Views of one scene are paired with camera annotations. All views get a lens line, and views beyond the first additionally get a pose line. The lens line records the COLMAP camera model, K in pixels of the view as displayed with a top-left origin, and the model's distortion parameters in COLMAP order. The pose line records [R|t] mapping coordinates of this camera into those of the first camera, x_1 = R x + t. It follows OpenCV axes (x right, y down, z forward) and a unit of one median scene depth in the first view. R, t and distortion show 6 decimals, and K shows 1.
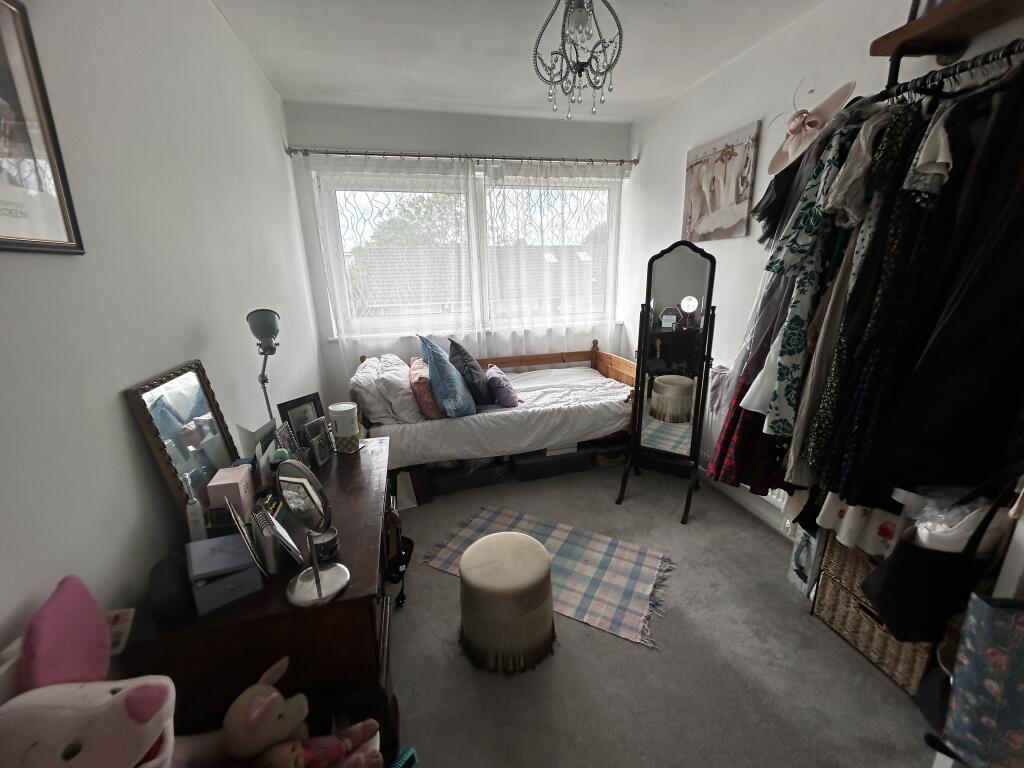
lens RADIAL K [[415.2, 0, 511.7], [0, 415.2, 384.1], [0, 0, 1]] dist [0.001667, 0.000984]
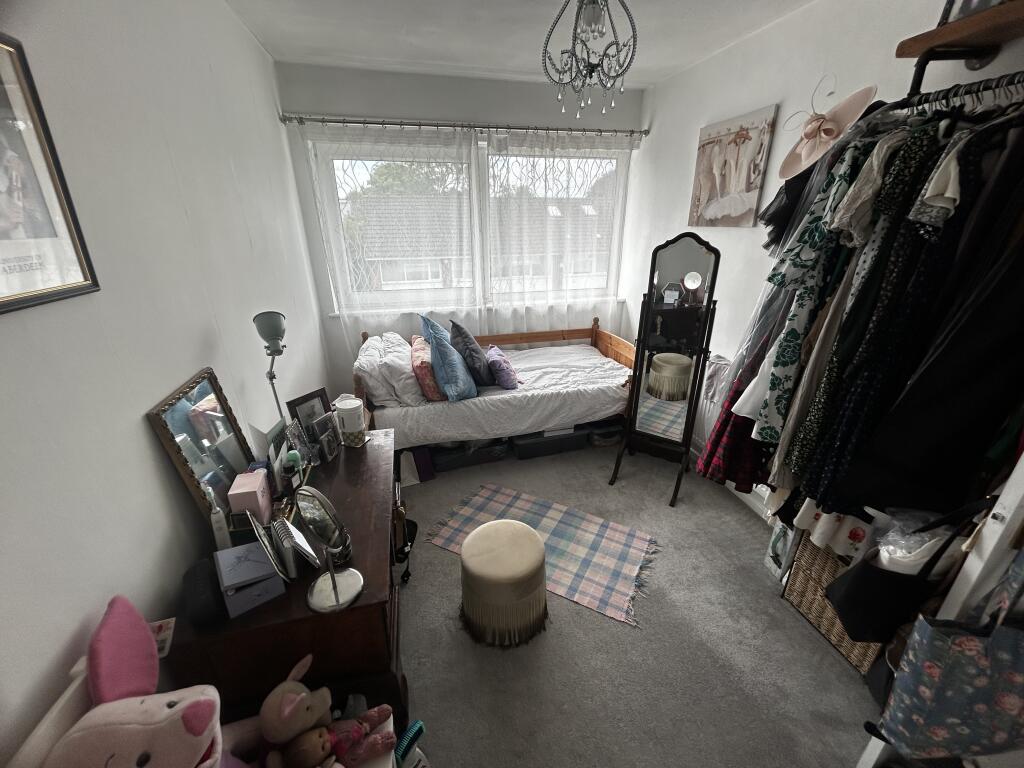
lens RADIAL K [[415.2, 0, 511.9], [0, 415.2, 384.0], [0, 0, 1]] dist [0.001667, 0.000984]
pose [[0.999798, 0.019798, 0.003510, -0.006041], [-0.020065, 0.993689, 0.110360, -0.128237], [-0.001303, -0.110408, 0.993886, -0.027561]]
